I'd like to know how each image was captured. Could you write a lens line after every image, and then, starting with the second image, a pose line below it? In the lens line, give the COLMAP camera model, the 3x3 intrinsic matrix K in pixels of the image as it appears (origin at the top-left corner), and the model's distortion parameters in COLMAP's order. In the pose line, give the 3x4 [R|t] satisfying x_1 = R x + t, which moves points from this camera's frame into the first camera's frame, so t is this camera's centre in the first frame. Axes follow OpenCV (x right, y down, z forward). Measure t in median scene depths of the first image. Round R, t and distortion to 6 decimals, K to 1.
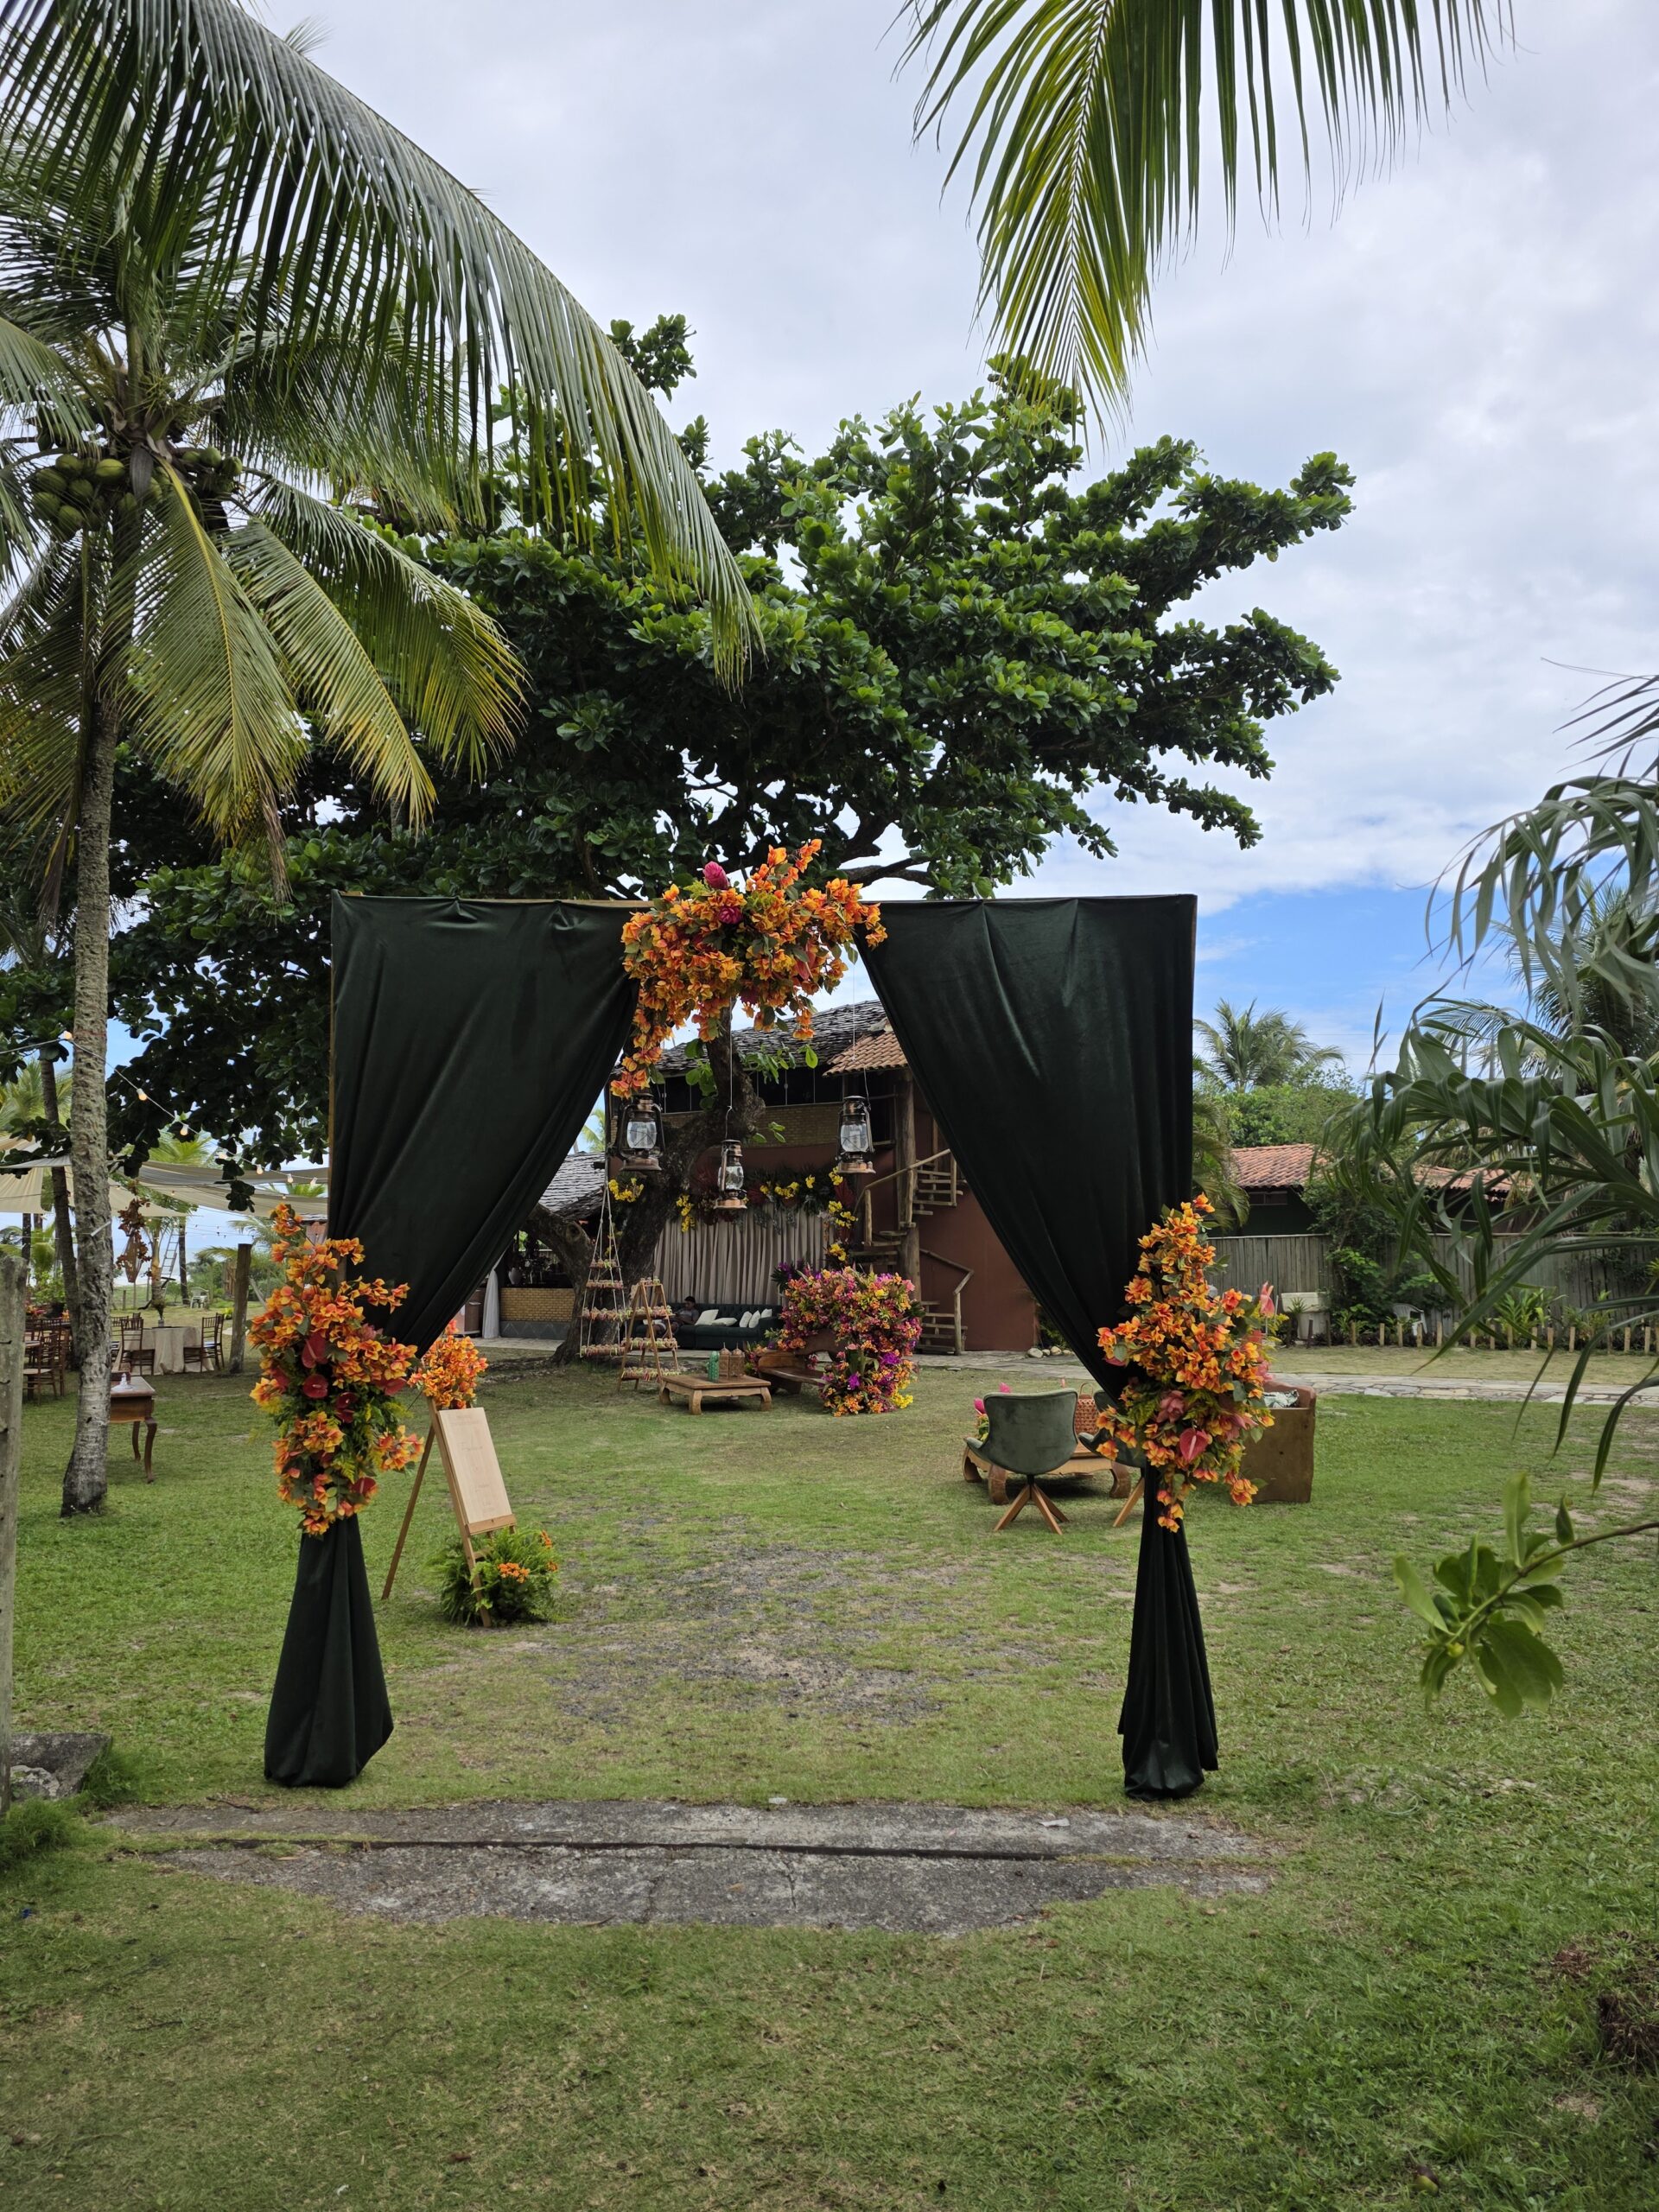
lens RADIAL K [[1508.5, 0, 829.4], [0, 1508.5, 1107.2], [0, 0, 1]] dist [0.024755, -0.030228]
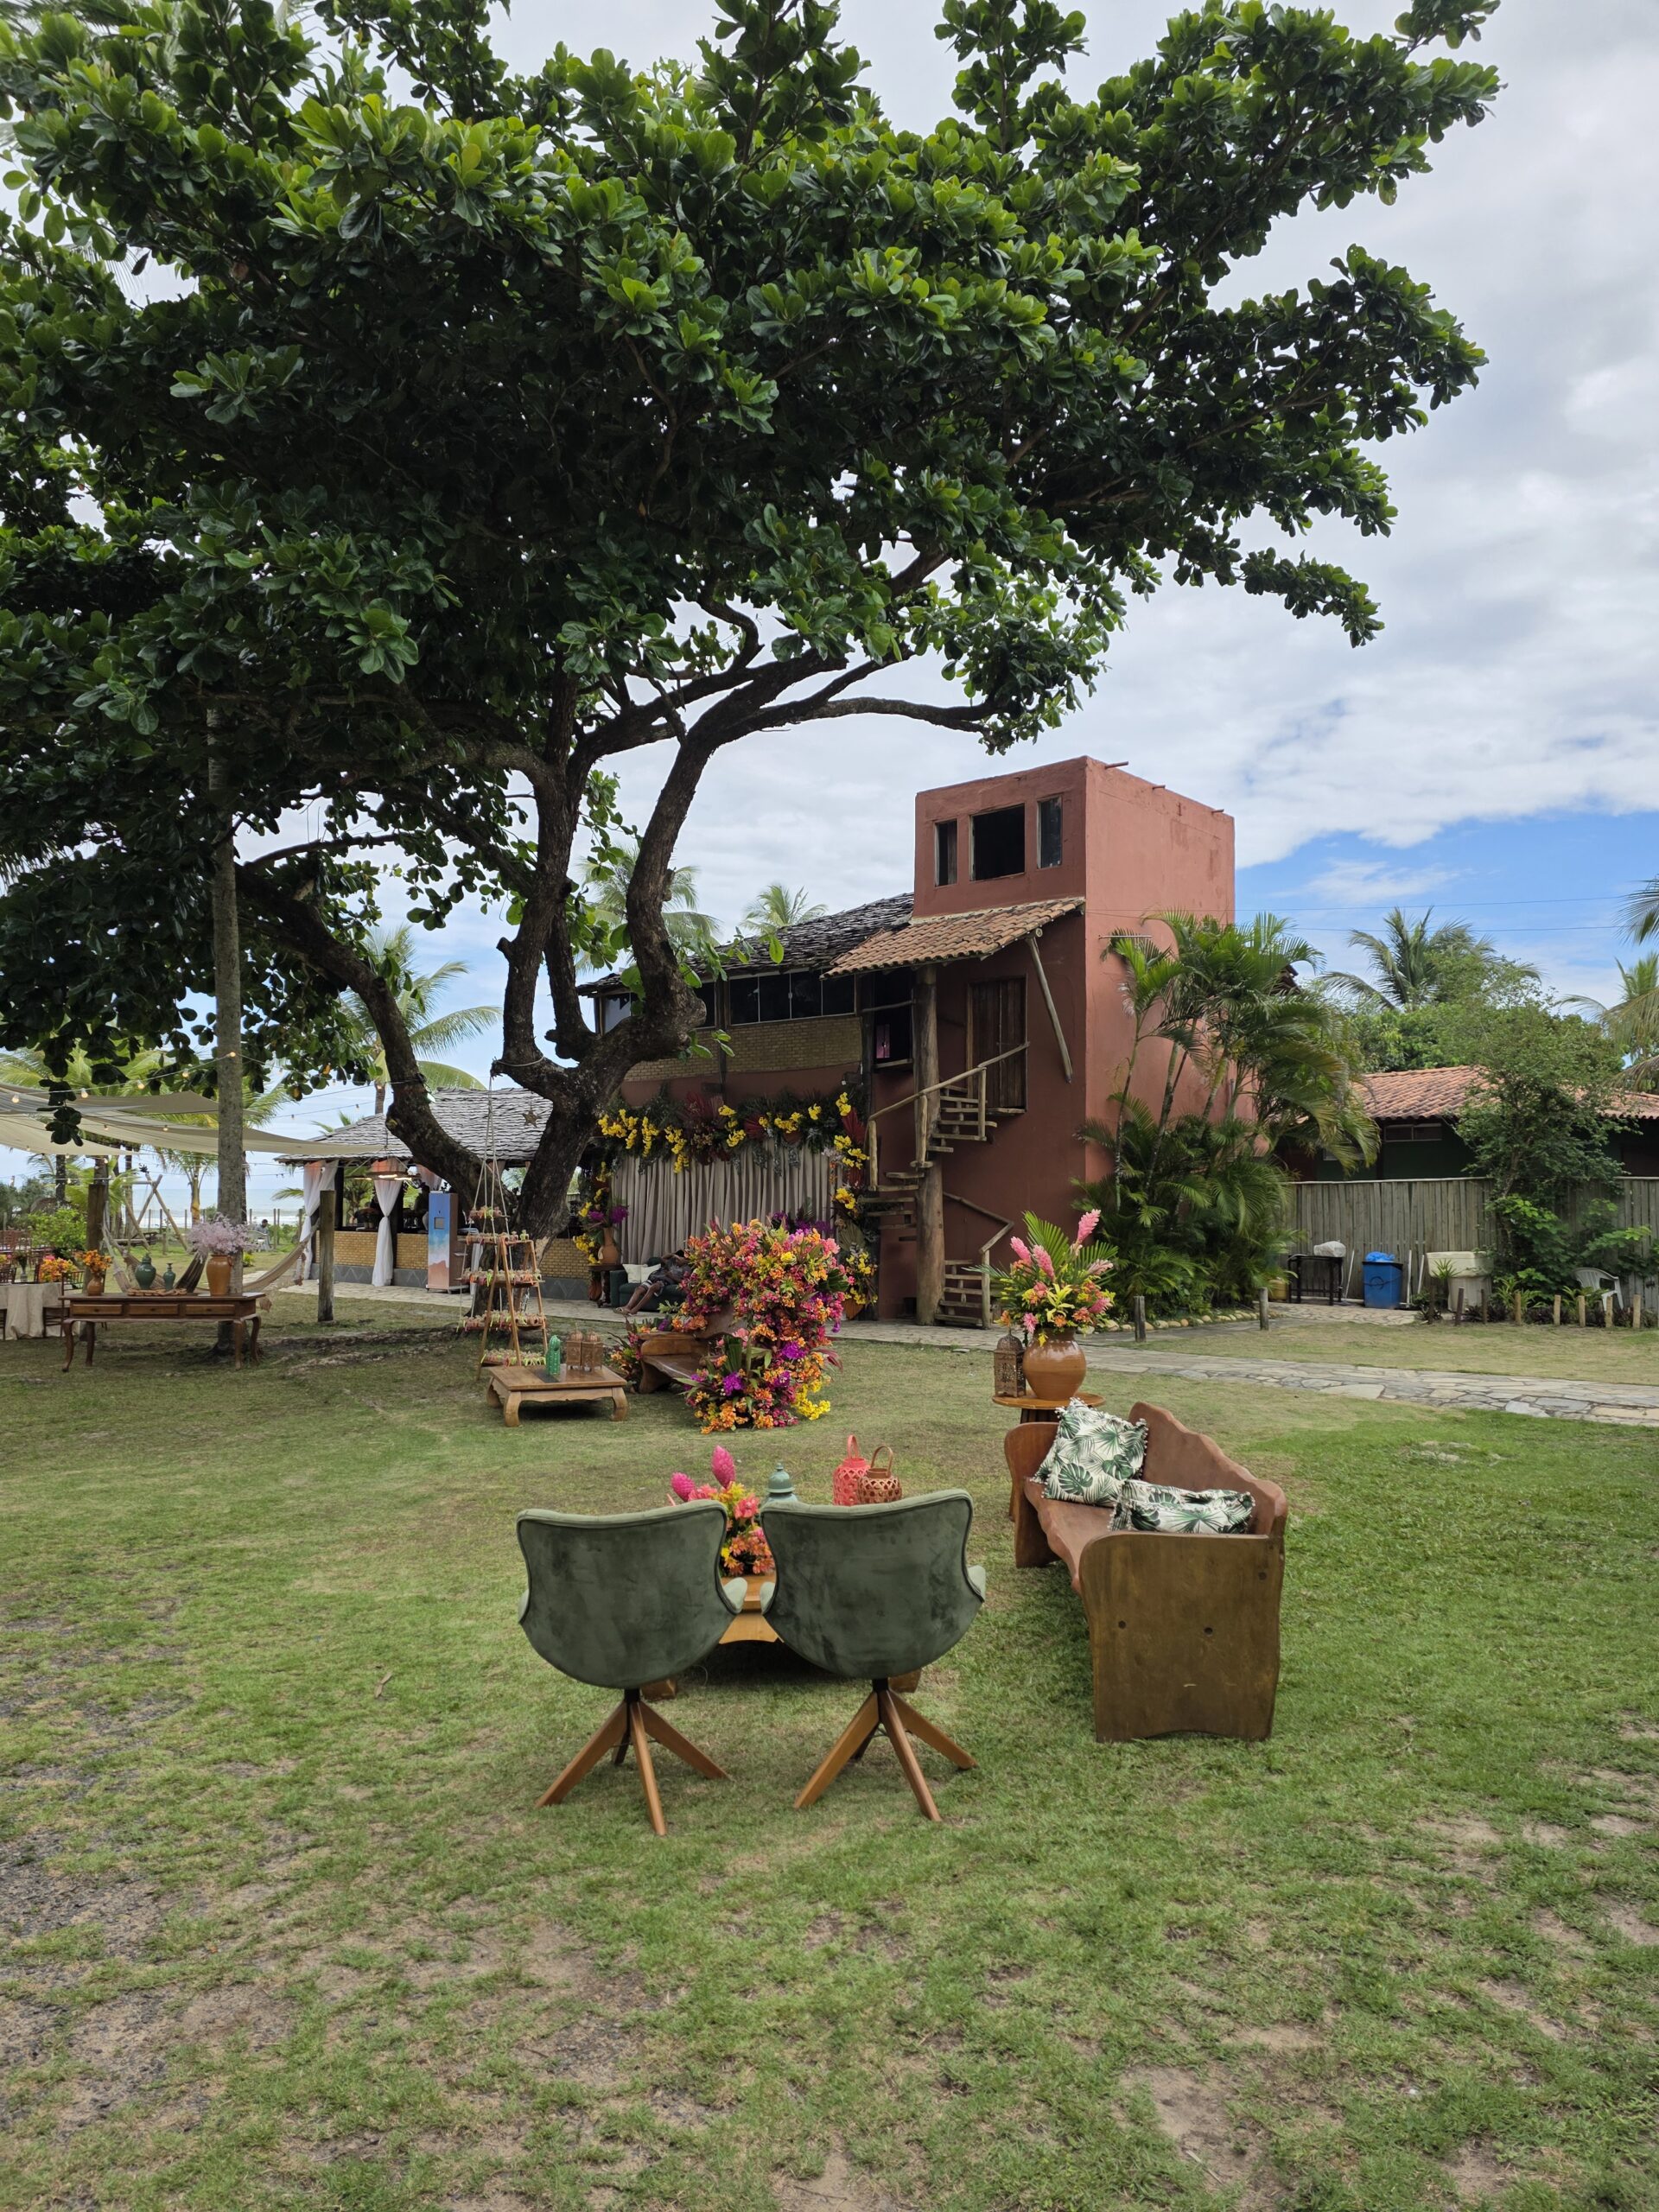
lens RADIAL K [[1508.5, 0, 820.2], [0, 1508.5, 1114.4], [0, 0, 1]] dist [0.024755, -0.030228]
pose [[0.992296, -0.003019, -0.123850, 0.109401], [0.008055, 0.999160, 0.040179, 0.022557], [0.123625, -0.040867, 0.991487, 0.242377]]
